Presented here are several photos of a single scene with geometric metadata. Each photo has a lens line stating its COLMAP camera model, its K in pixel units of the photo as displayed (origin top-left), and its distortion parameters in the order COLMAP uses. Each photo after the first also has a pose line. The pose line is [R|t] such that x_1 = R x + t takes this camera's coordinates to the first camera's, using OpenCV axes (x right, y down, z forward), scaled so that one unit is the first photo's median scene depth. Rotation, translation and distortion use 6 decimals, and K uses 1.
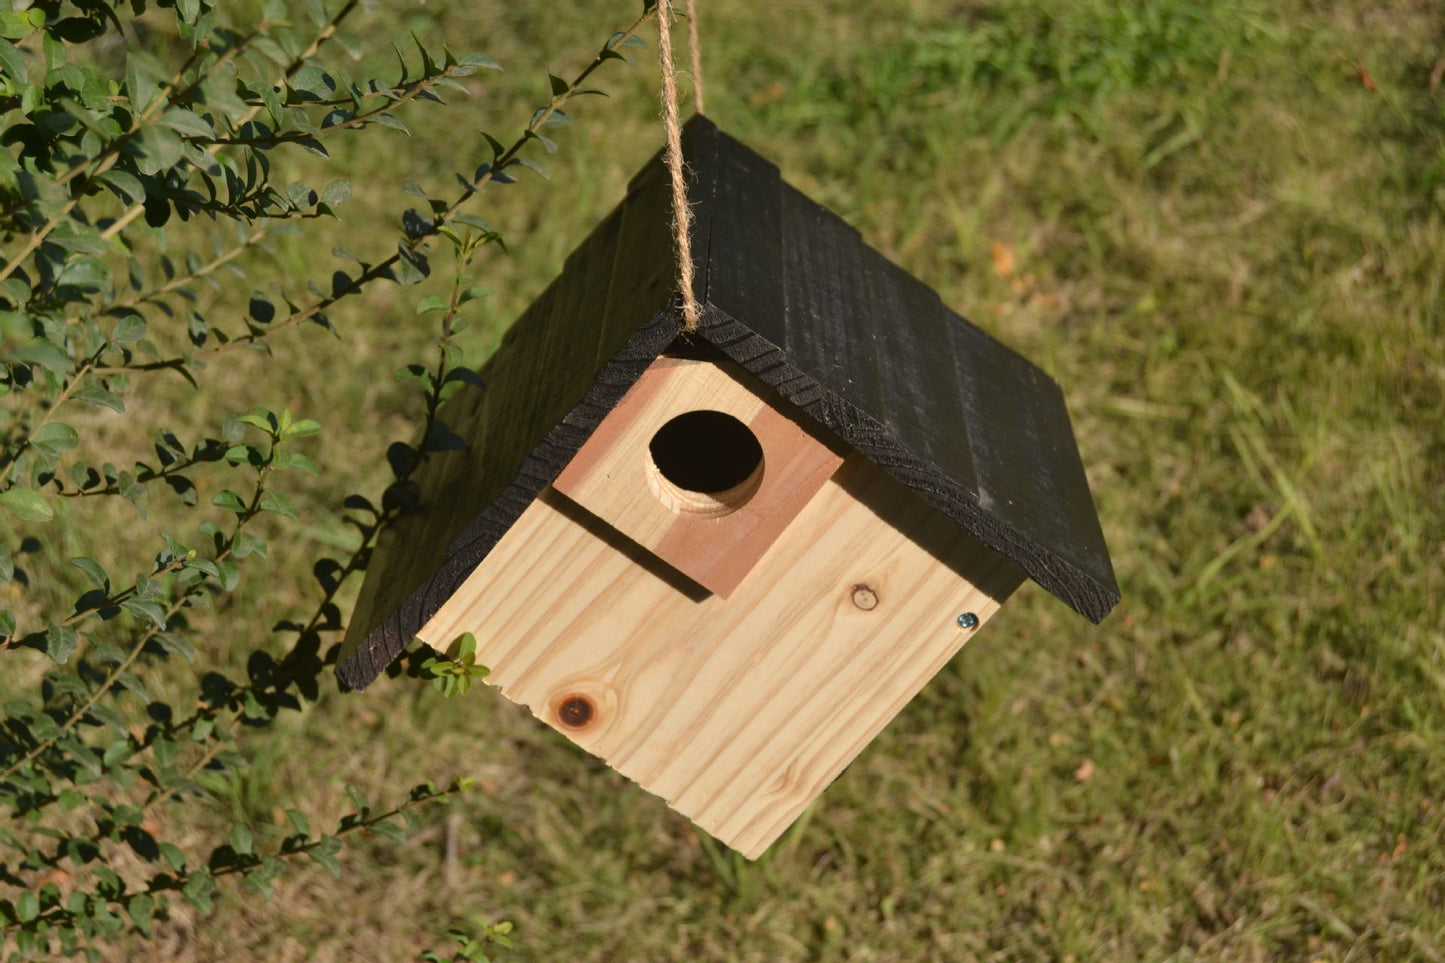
lens RADIAL K [[2340.5, 0, 722.5], [0, 2340.5, 481.5], [0, 0, 1]] dist [0.002522, 0.010627]
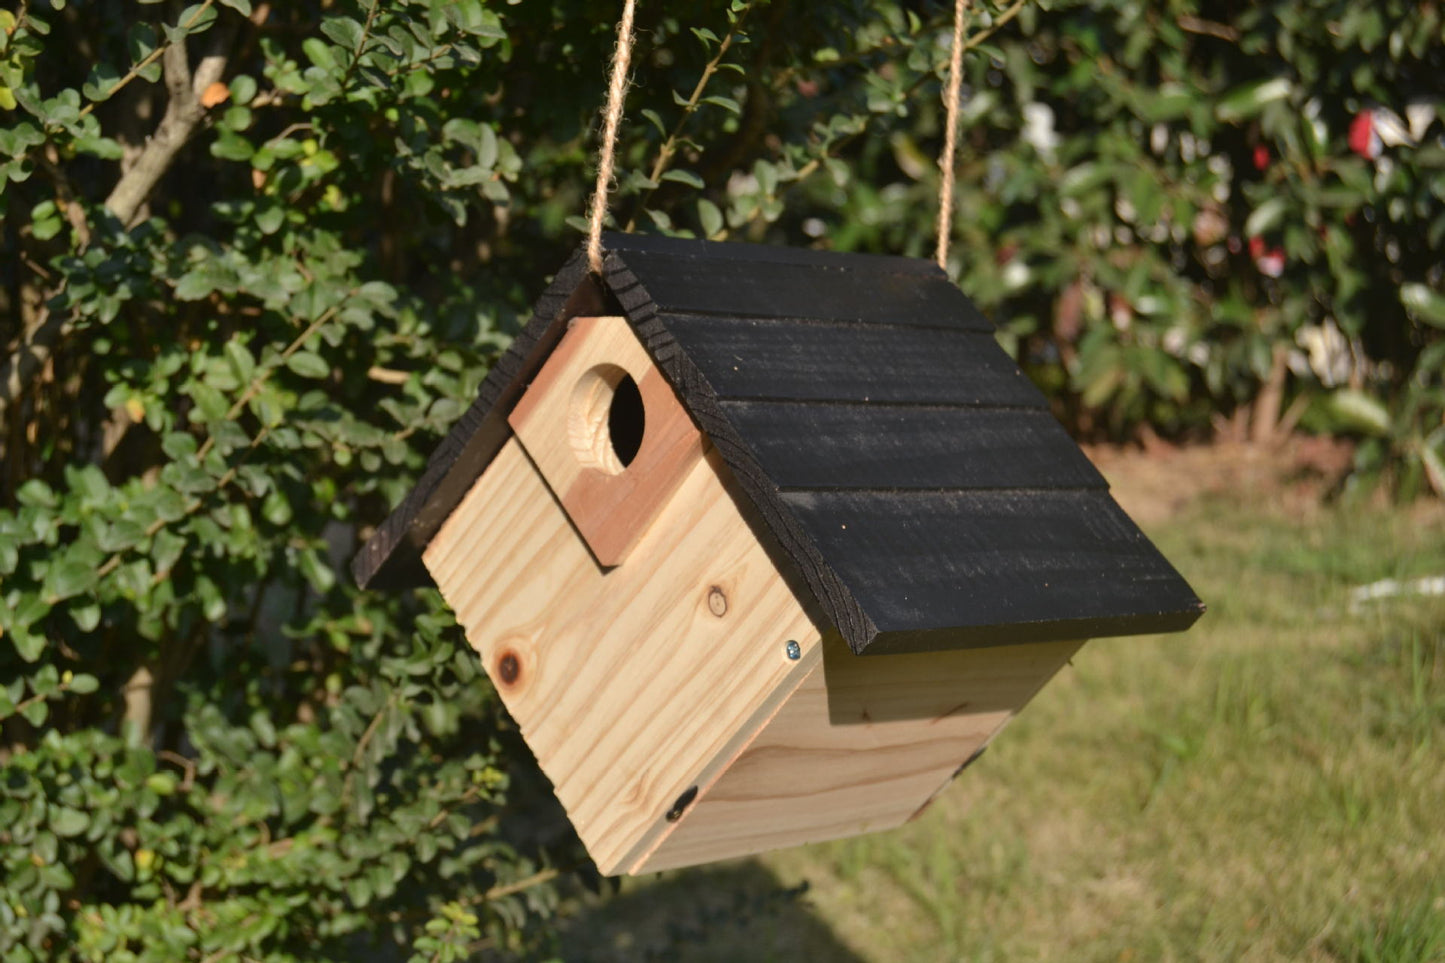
lens RADIAL K [[2340.5, 0, 722.5], [0, 2340.5, 481.5], [0, 0, 1]] dist [0.002522, 0.010627]
pose [[0.719161, 0.160863, -0.675966, 0.725788], [-0.398737, 0.892253, -0.211882, 0.213917], [0.569049, 0.421910, 0.705815, 0.278981]]
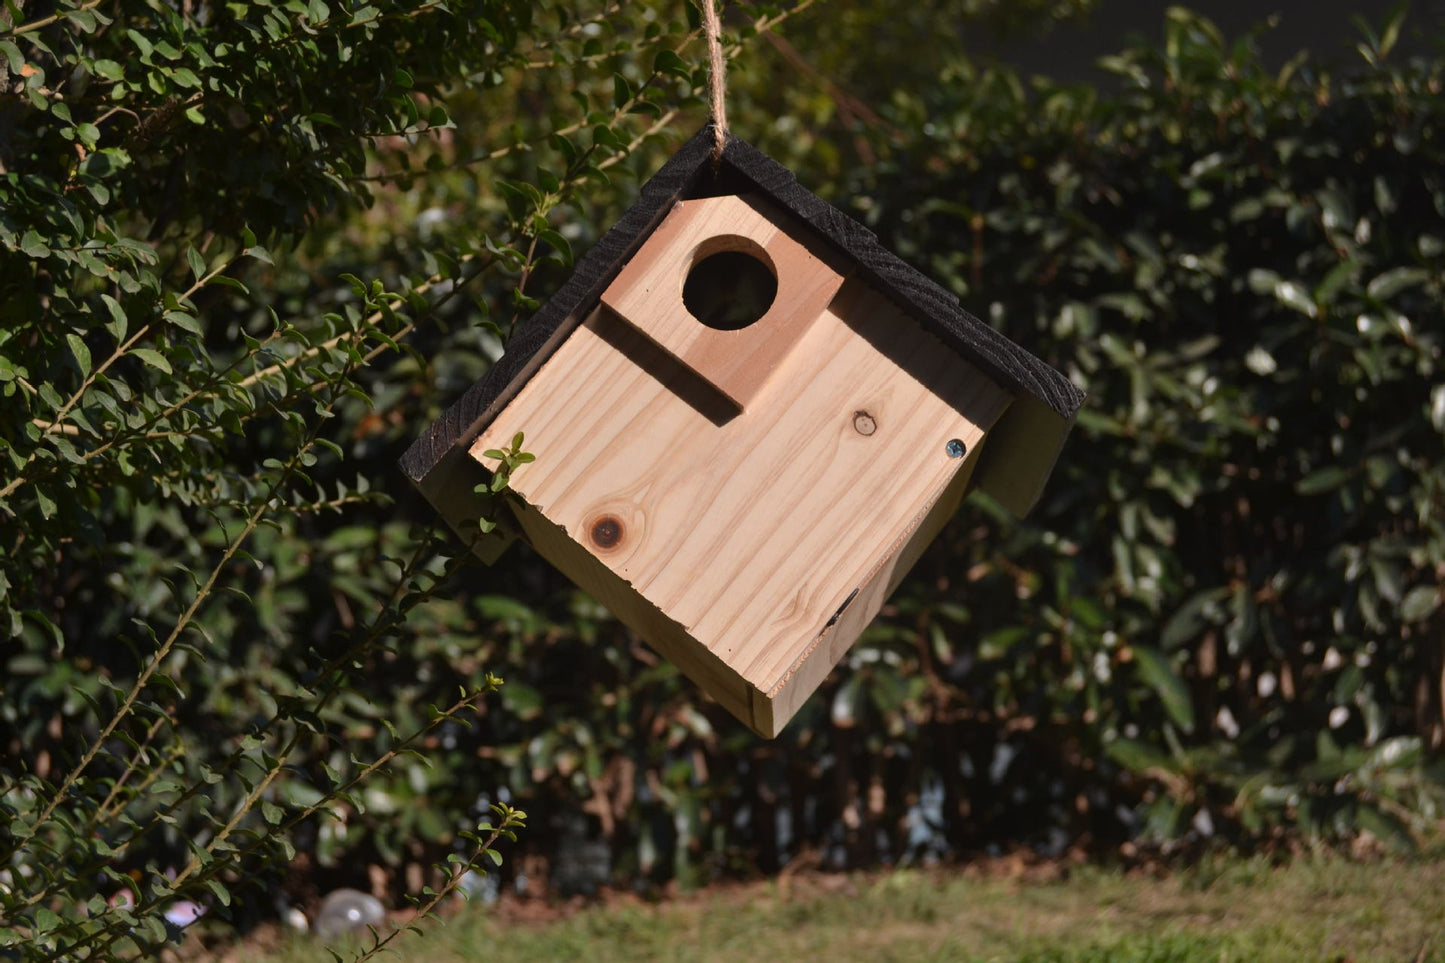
lens RADIAL K [[2340.5, 0, 722.5], [0, 2340.5, 481.5], [0, 0, 1]] dist [0.002522, 0.010627]
pose [[0.999569, 0.013431, -0.026121, 0.021399], [-0.026610, 0.790581, -0.611779, 0.776185], [0.012434, 0.612210, 0.790598, 0.109706]]
